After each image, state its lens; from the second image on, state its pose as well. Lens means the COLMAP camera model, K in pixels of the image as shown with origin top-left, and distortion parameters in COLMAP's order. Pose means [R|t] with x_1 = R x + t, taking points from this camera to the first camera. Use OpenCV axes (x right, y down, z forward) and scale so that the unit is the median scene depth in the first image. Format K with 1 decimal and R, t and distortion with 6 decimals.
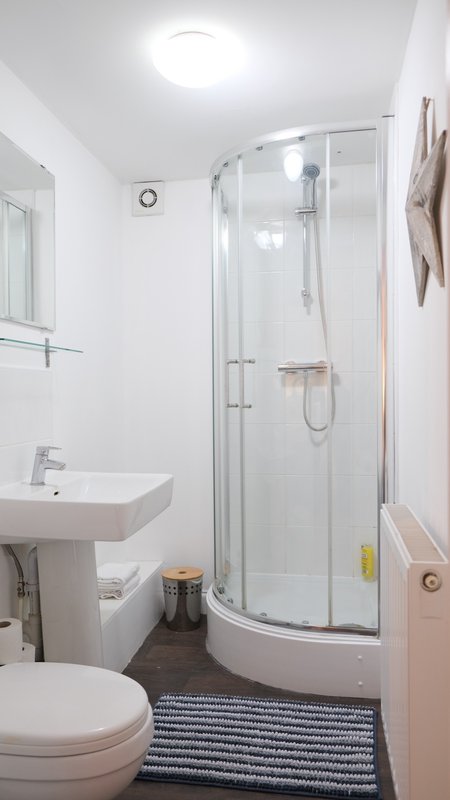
lens RADIAL K [[633.5, 0, 224.9], [0, 633.5, 397.4], [0, 0, 1]] dist [-0.004811, 0.000545]
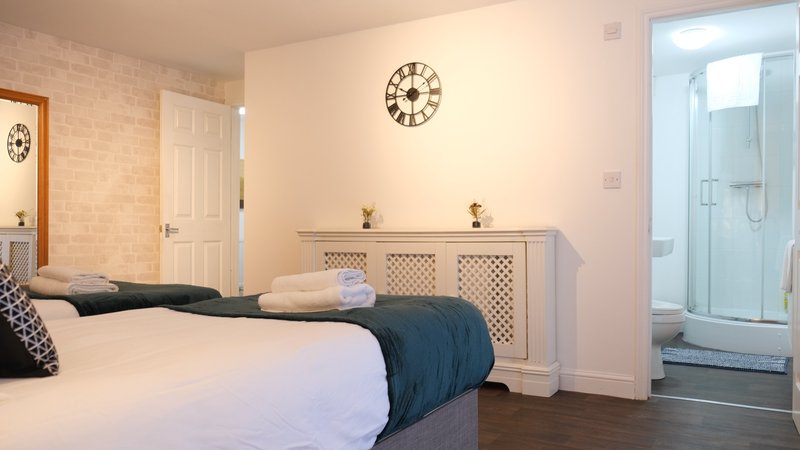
lens RADIAL K [[633.5, 0, 401.5], [0, 633.5, 231.0], [0, 0, 1]] dist [-0.004811, 0.000545]
pose [[0.939059, 0.017379, -0.343318, -0.183293], [-0.019347, 0.999810, -0.002309, 0.112871], [0.343212, 0.008810, 0.939217, -1.044517]]
